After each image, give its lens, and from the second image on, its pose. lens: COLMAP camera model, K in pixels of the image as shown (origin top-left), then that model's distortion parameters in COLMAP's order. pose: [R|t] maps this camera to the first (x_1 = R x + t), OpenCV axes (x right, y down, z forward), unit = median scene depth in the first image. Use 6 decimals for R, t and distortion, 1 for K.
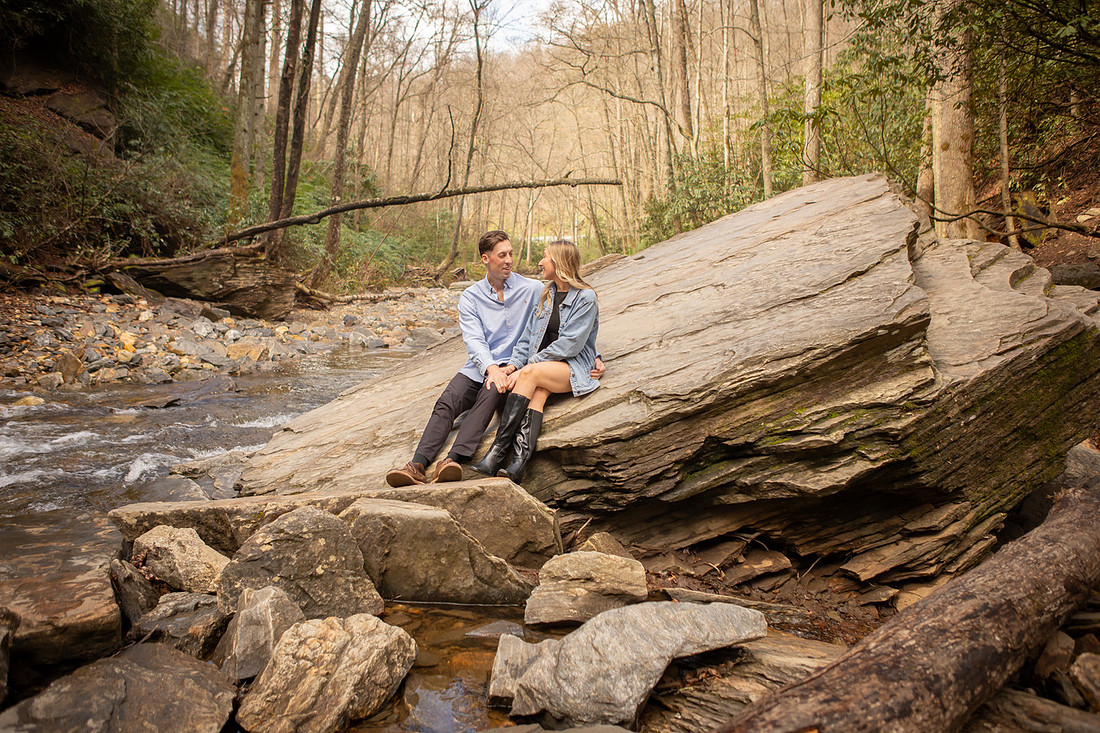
lens RADIAL K [[878.9, 0, 547.7], [0, 878.9, 364.1], [0, 0, 1]] dist [-0.082066, 0.072490]
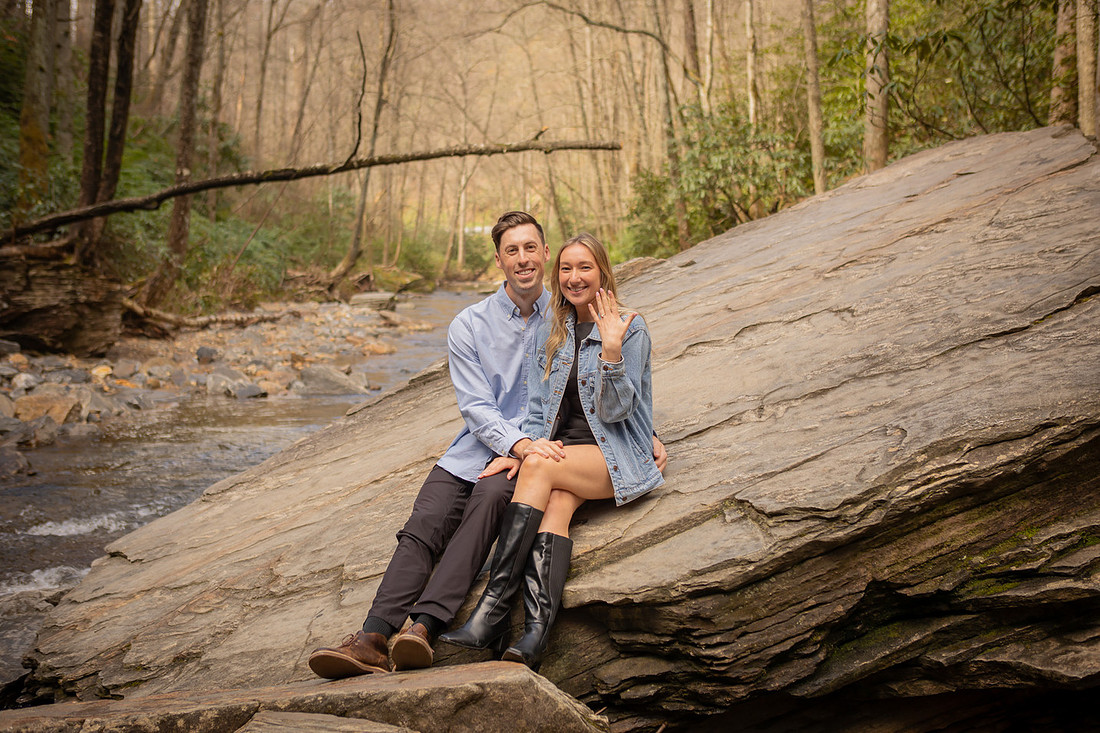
lens RADIAL K [[1260.5, 0, 551.0], [0, 1260.5, 367.9], [0, 0, 1]] dist [-0.009703, 0.000000]
pose [[0.998737, -0.011737, 0.048847, -0.044995], [0.013322, 0.999391, -0.032255, -0.022974], [-0.048439, 0.032865, 0.998285, 0.130137]]
